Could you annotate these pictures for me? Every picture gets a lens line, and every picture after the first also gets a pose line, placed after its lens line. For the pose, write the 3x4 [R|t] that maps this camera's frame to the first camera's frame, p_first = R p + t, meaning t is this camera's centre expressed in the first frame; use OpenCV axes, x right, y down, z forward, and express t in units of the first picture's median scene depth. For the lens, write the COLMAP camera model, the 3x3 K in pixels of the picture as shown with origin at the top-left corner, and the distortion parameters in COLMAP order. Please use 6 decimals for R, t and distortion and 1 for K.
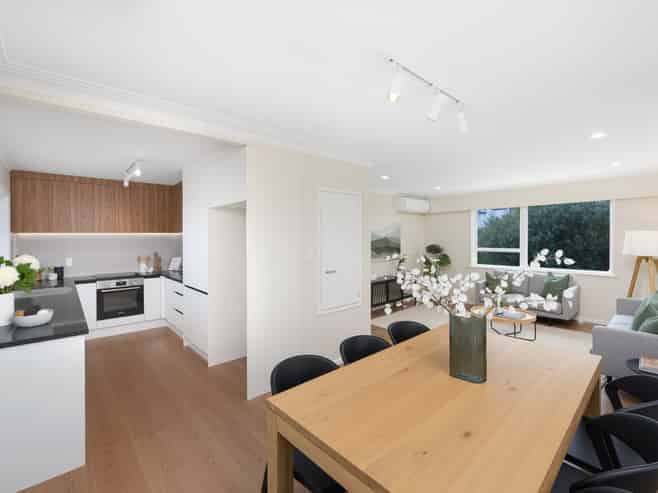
lens RADIAL K [[297.9, 0, 329.0], [0, 297.9, 246.5], [0, 0, 1]] dist [0.000343, 0.000050]
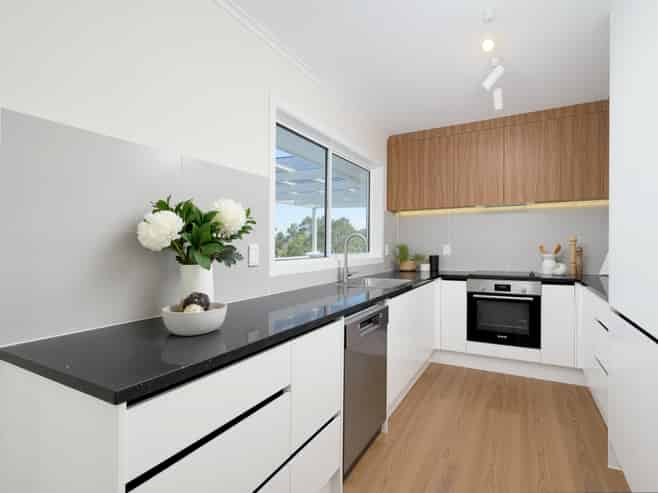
lens RADIAL K [[348.6, 0, 329.0], [0, 348.6, 246.5], [0, 0, 1]] dist [-0.001668, -0.000286]
pose [[0.331961, 0.004691, -0.943281, -0.160234], [-0.020671, 0.999784, -0.002303, 0.051568], [0.943066, 0.020263, 0.331986, 0.443113]]
